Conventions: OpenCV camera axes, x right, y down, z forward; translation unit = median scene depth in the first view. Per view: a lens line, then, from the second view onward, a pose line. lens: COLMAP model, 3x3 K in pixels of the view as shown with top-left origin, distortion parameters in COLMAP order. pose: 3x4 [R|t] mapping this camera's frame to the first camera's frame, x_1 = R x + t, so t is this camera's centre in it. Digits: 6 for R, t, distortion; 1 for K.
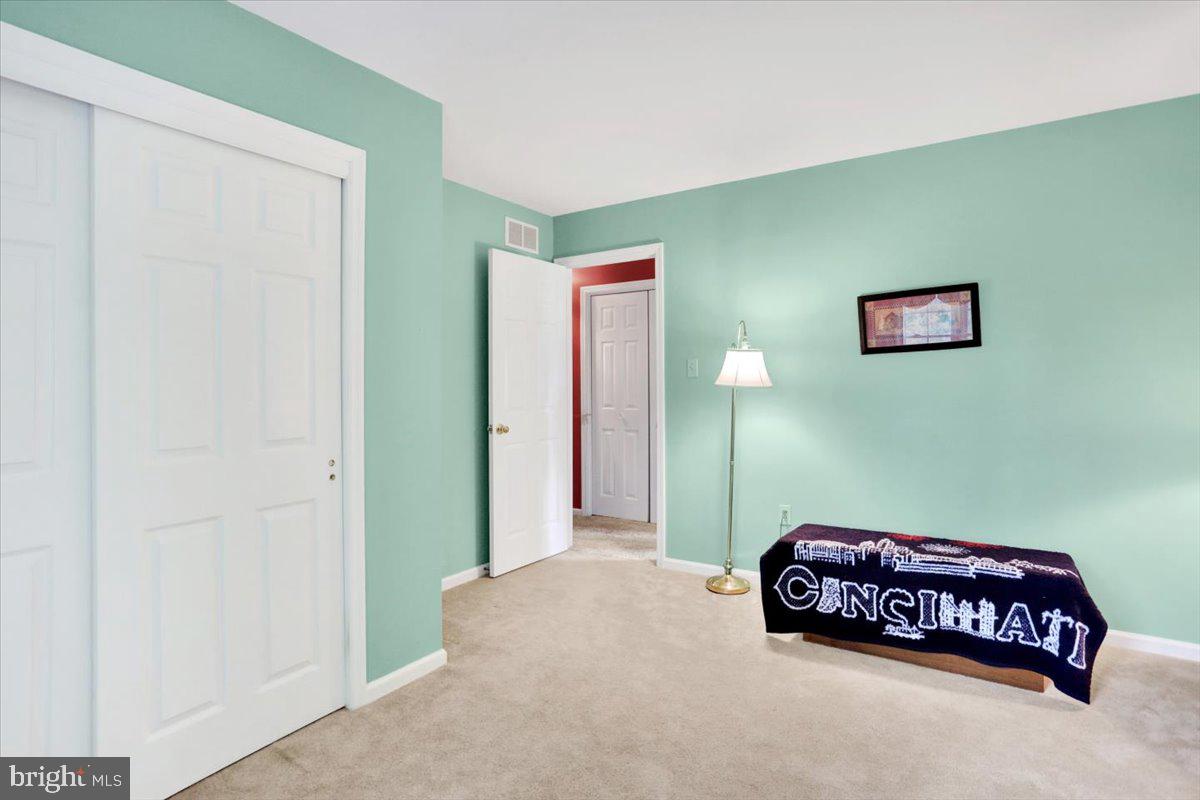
lens RADIAL K [[615.1, 0, 593.5], [0, 615.1, 403.0], [0, 0, 1]] dist [-0.020962, 0.005306]
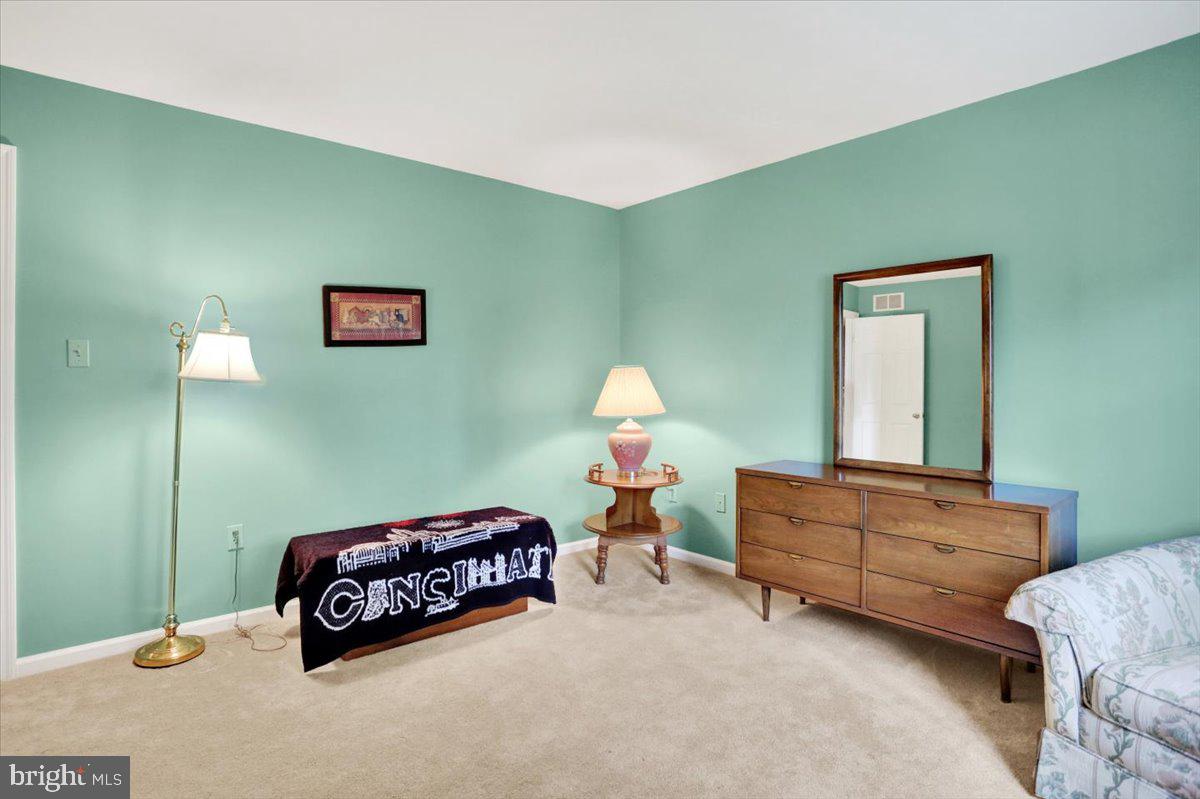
lens RADIAL K [[615.1, 0, 598.7], [0, 615.1, 390.2], [0, 0, 1]] dist [-0.020962, 0.005306]
pose [[0.298719, -0.014776, 0.954227, -0.418570], [0.026741, 0.999617, 0.007108, -0.008612], [-0.953966, 0.023394, 0.299000, 0.380924]]
